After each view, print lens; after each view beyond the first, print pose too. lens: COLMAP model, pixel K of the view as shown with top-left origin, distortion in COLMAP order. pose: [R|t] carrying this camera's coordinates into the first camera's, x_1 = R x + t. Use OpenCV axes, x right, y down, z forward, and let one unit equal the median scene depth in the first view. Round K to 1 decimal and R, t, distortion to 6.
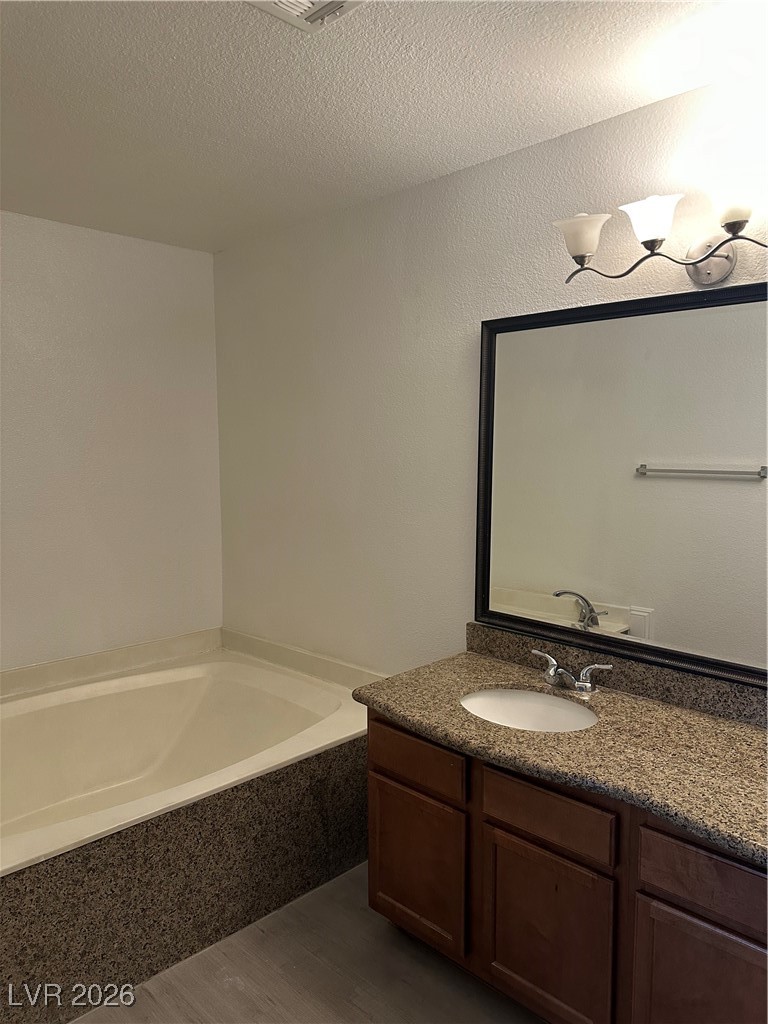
lens RADIAL K [[731.2, 0, 382.9], [0, 731.2, 509.4], [0, 0, 1]] dist [0.053183, -0.063244]
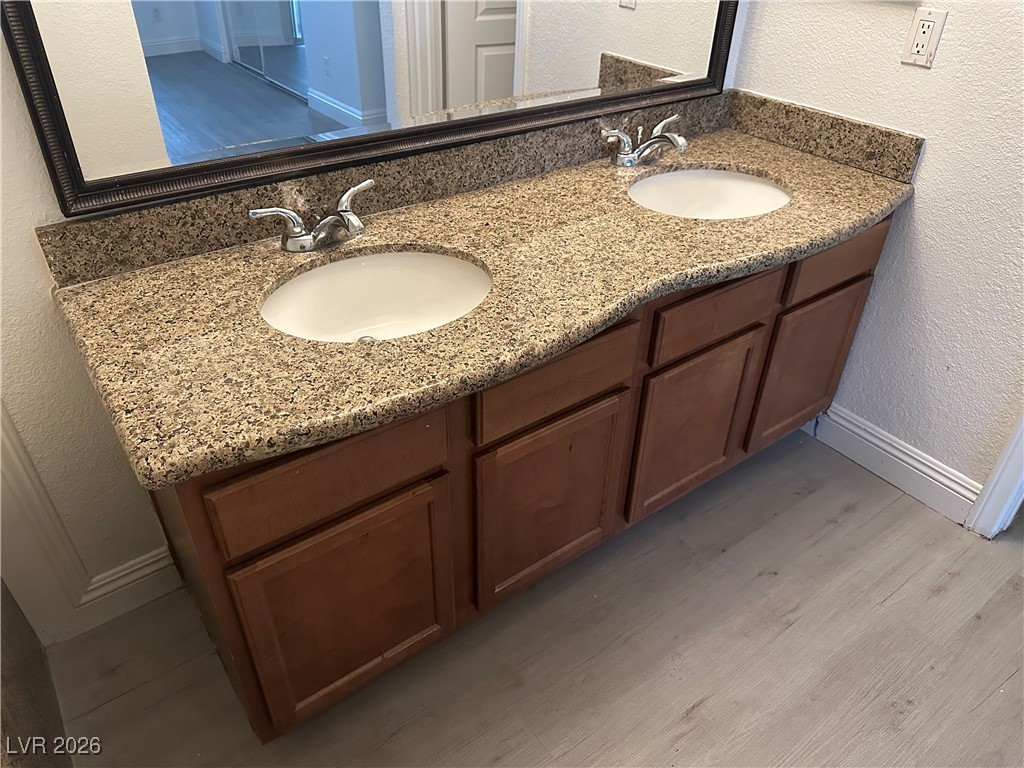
lens RADIAL K [[731.2, 0, 535.6], [0, 731.2, 398.0], [0, 0, 1]] dist [0.053183, -0.063244]
pose [[0.129364, -0.577650, 0.805969, -0.314023], [0.070416, 0.816098, 0.573608, 0.003293], [-0.989094, -0.017451, 0.146249, 0.753566]]
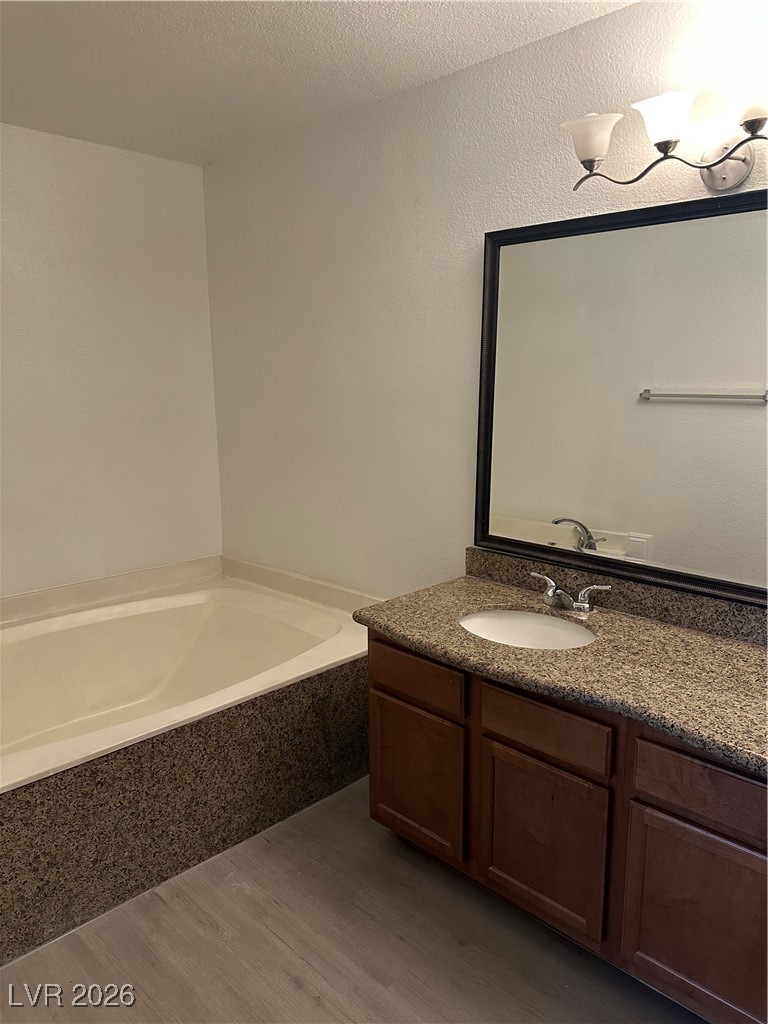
lens RADIAL K [[731.2, 0, 382.1], [0, 731.2, 510.1], [0, 0, 1]] dist [0.053183, -0.063244]
pose [[0.999993, -0.003665, 0.001182, -0.001932], [0.003543, 0.995865, 0.090773, 0.016336], [-0.001509, -0.090769, 0.995871, 0.011130]]
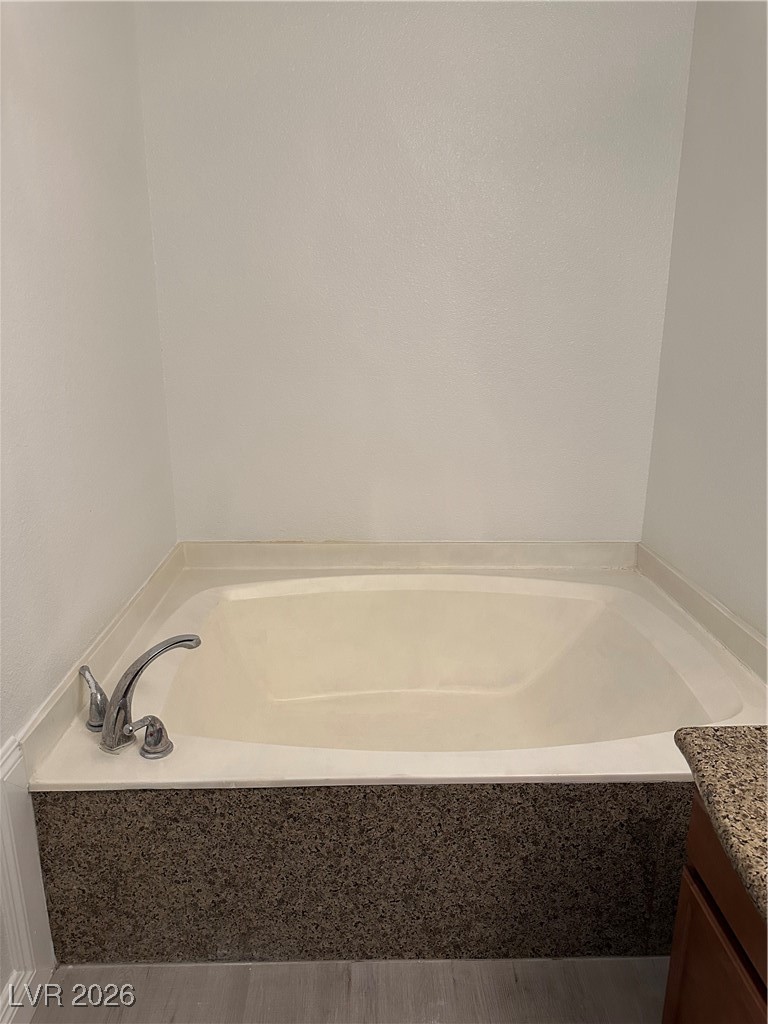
lens RADIAL K [[731.2, 0, 377.3], [0, 731.2, 511.9], [0, 0, 1]] dist [0.053183, -0.063244]
pose [[0.733049, 0.191290, -0.652722, 0.131574], [-0.070001, 0.975760, 0.207345, -0.018202], [0.676564, -0.106303, 0.728671, 0.455924]]
